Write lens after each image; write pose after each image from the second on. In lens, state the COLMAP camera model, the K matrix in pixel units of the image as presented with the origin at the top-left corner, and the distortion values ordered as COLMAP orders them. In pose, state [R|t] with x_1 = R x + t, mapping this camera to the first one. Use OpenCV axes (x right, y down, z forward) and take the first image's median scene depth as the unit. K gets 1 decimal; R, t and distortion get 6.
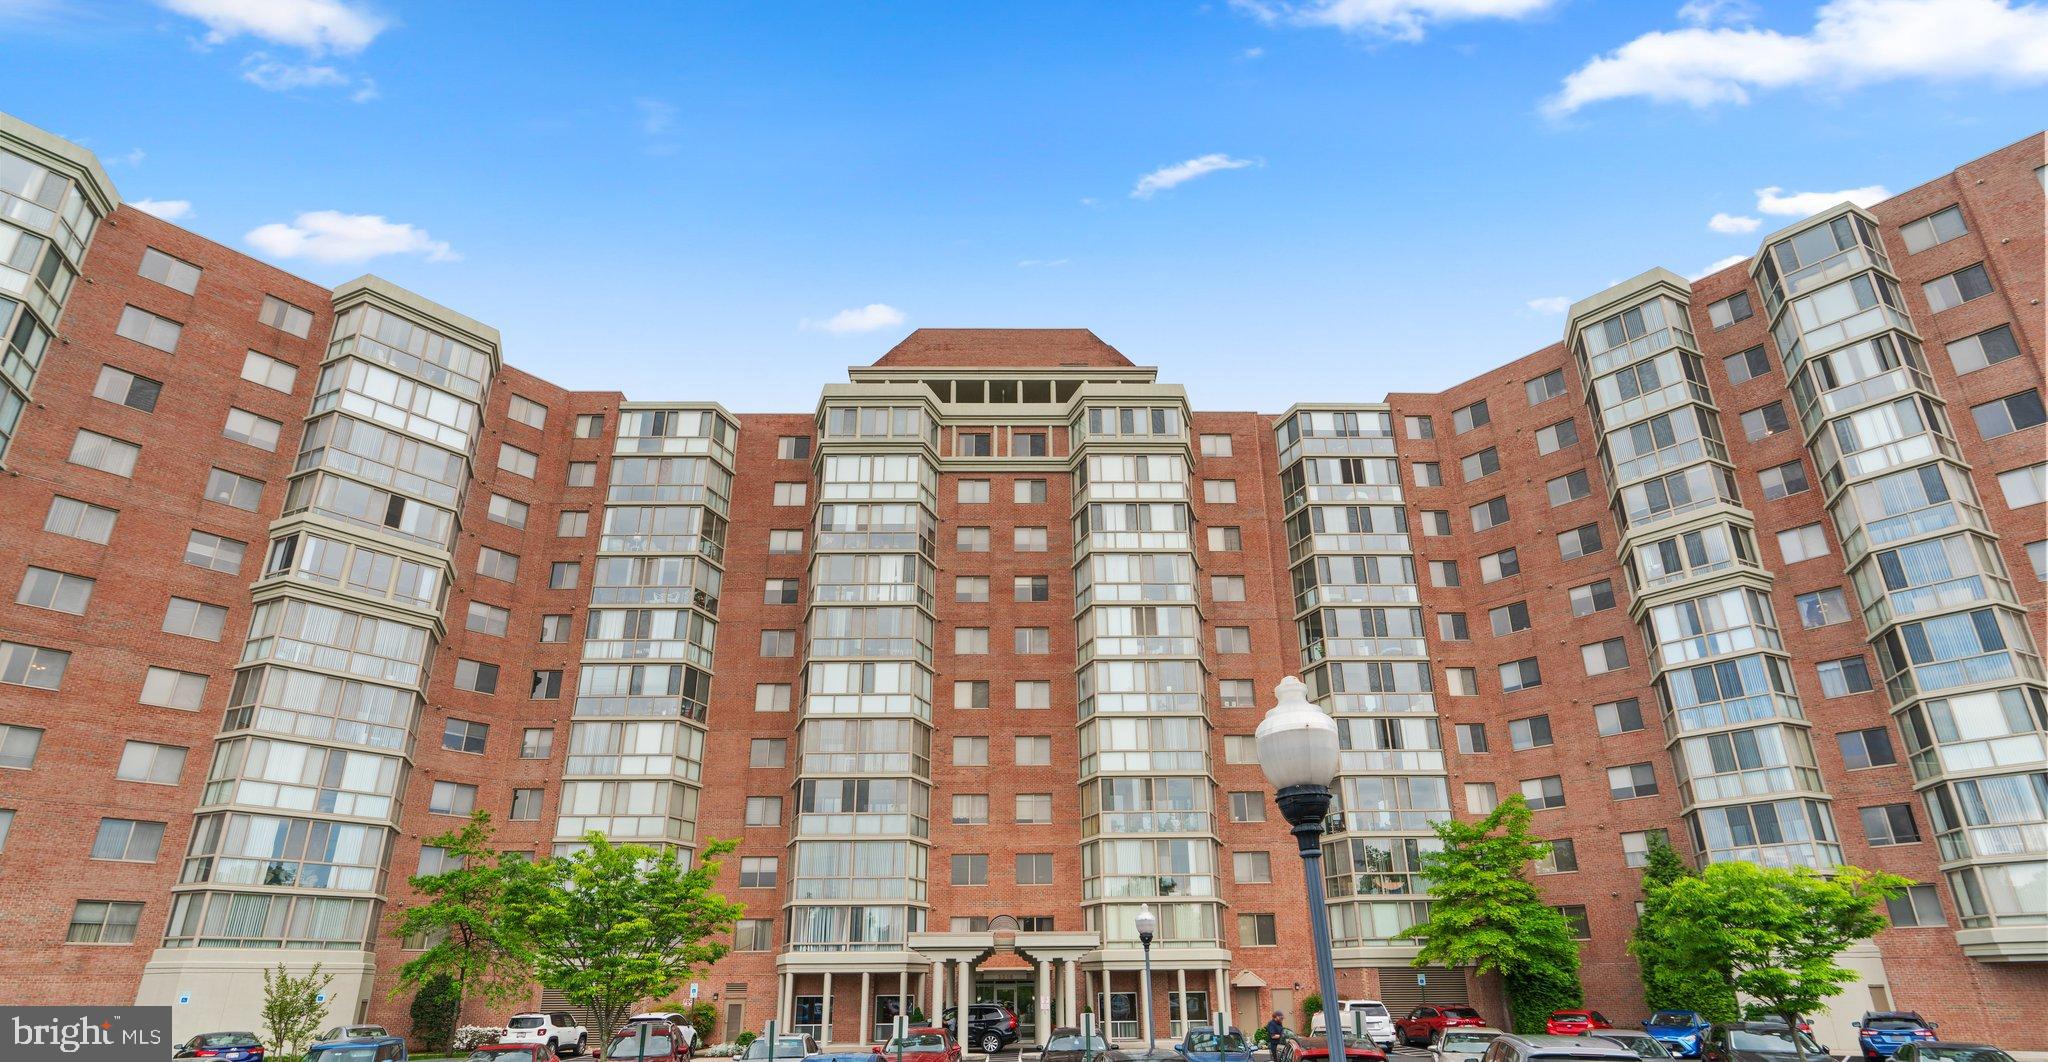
lens RADIAL K [[902.1, 0, 1024.9], [0, 902.1, 684.4], [0, 0, 1]] dist [-0.016600, 0.007059]
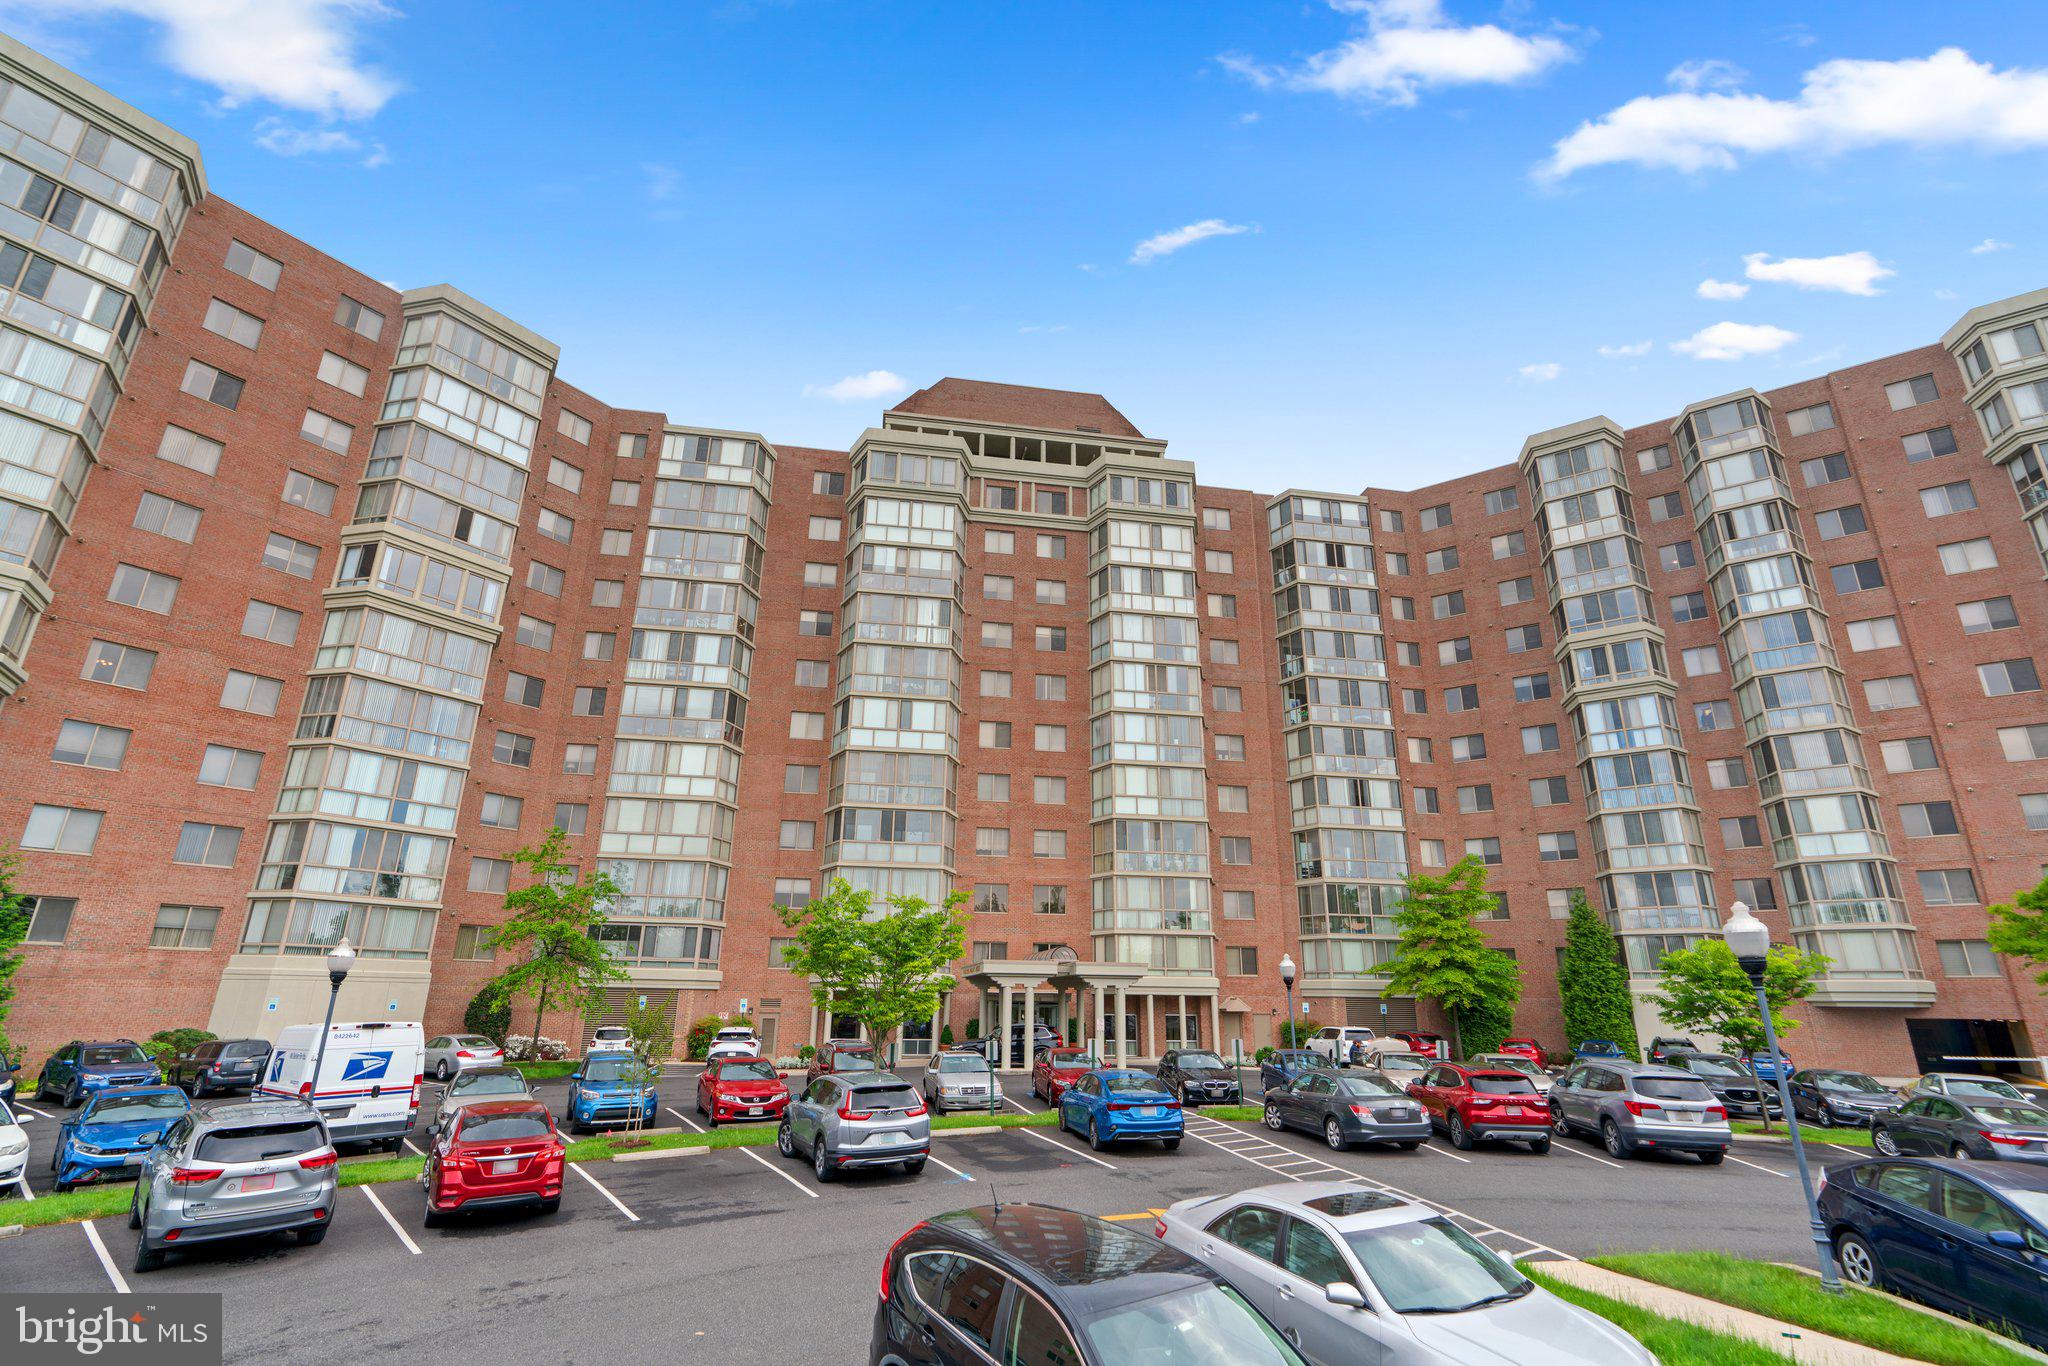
lens RADIAL K [[931.3, 0, 1020.2], [0, 931.3, 686.9], [0, 0, 1]] dist [-0.017903, 0.009474]
pose [[0.987793, 0.068810, 0.139753, -0.206991], [-0.068750, 0.997620, -0.005267, -0.045798], [-0.139782, -0.004405, 0.990172, -0.115171]]
